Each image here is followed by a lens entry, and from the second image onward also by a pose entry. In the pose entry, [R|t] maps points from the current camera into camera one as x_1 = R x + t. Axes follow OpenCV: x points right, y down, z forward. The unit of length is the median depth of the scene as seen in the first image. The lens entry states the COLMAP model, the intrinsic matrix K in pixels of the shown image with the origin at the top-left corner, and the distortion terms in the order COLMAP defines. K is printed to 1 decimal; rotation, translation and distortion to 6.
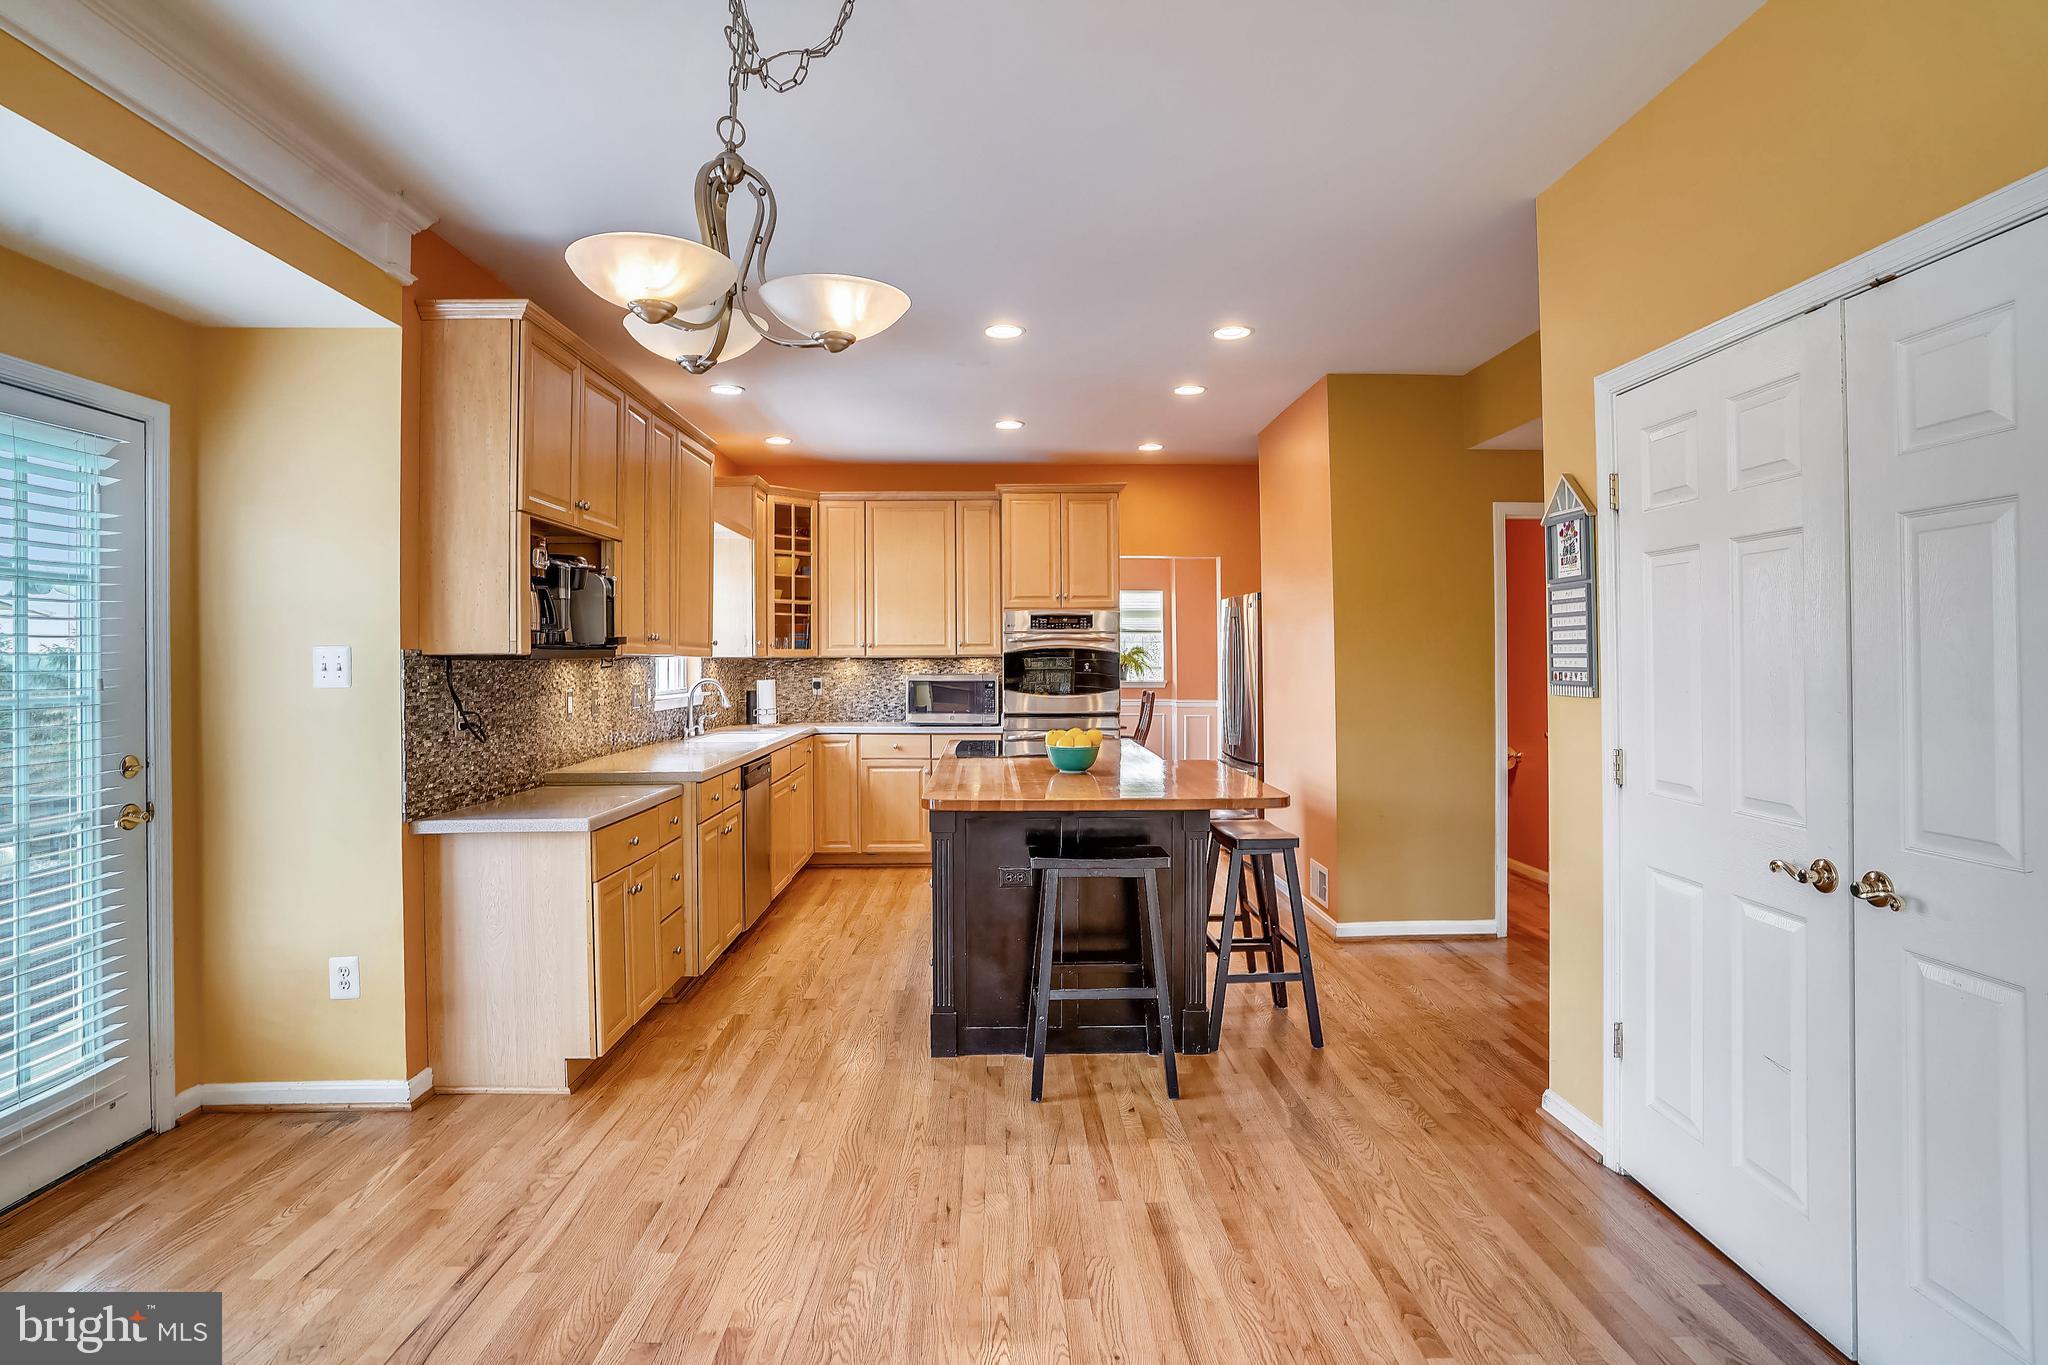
lens RADIAL K [[1031.9, 0, 1024.0], [0, 1031.9, 682.5], [0, 0, 1]] dist [-0.071254, 0.044244]
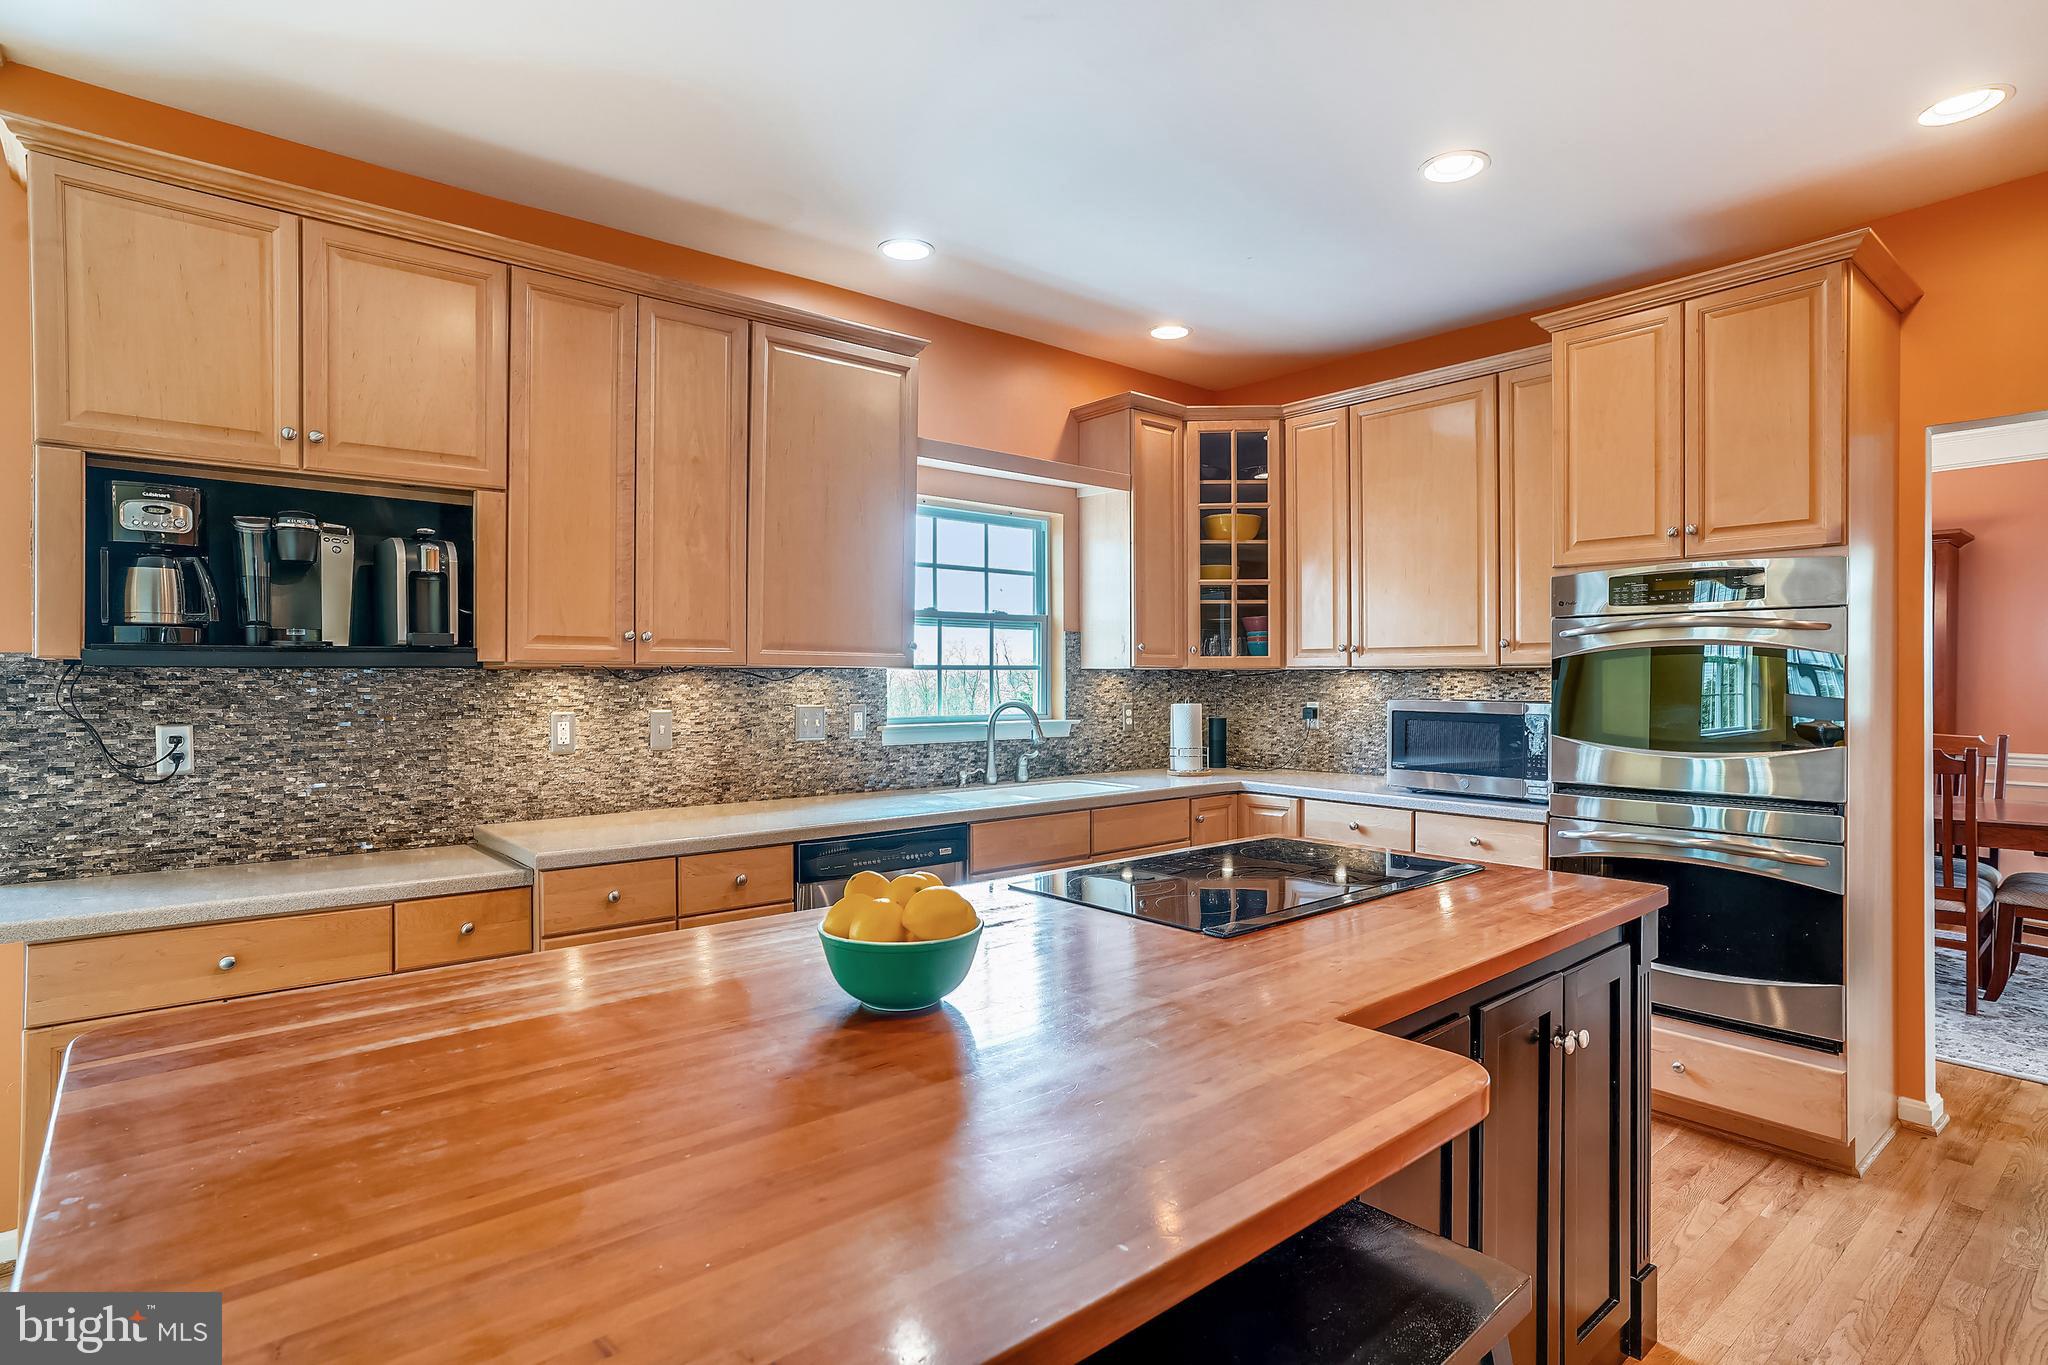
lens RADIAL K [[1031.9, 0, 1024.0], [0, 1031.9, 682.5], [0, 0, 1]] dist [-0.071254, 0.044244]
pose [[0.628751, 0.008507, -0.777560, 0.196865], [-0.020027, 0.999786, -0.005256, -0.010003], [0.777349, 0.018877, 0.628787, 0.504246]]
